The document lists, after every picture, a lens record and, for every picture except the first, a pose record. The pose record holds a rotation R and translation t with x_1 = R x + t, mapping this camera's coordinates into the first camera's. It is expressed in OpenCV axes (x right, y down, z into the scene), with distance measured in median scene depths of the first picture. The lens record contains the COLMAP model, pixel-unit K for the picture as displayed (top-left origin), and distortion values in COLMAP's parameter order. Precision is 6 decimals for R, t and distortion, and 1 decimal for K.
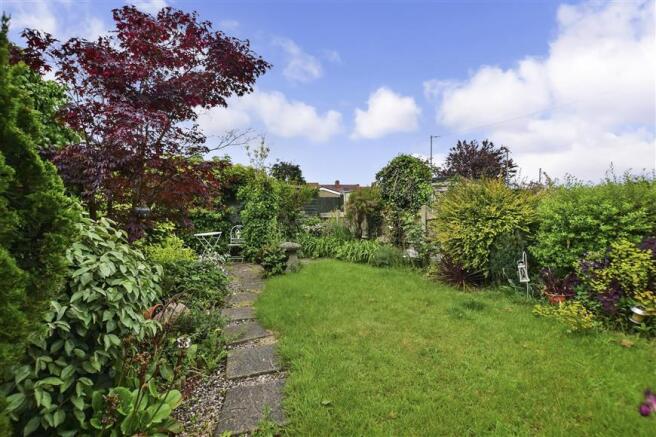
lens RADIAL K [[297.2, 0, 327.3], [0, 297.2, 217.9], [0, 0, 1]] dist [0.000858, 0.000190]
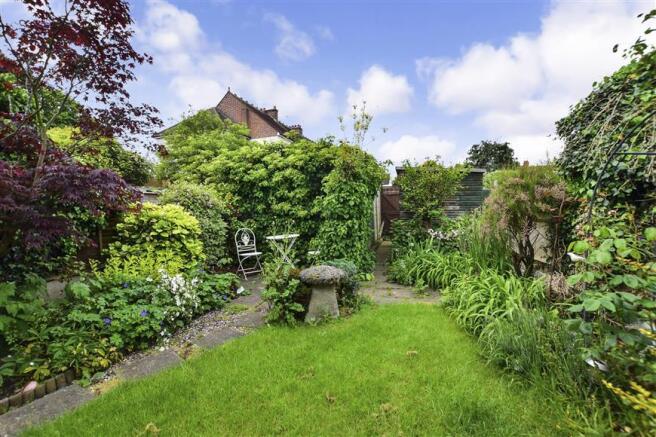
lens RADIAL K [[297.2, 0, 328.5], [0, 297.2, 216.8], [0, 0, 1]] dist [0.000858, 0.000190]
pose [[0.764717, 0.024726, -0.643891, 0.189662], [-0.007561, 0.999539, 0.029404, -0.023238], [0.644321, -0.017617, 0.764552, 0.457607]]
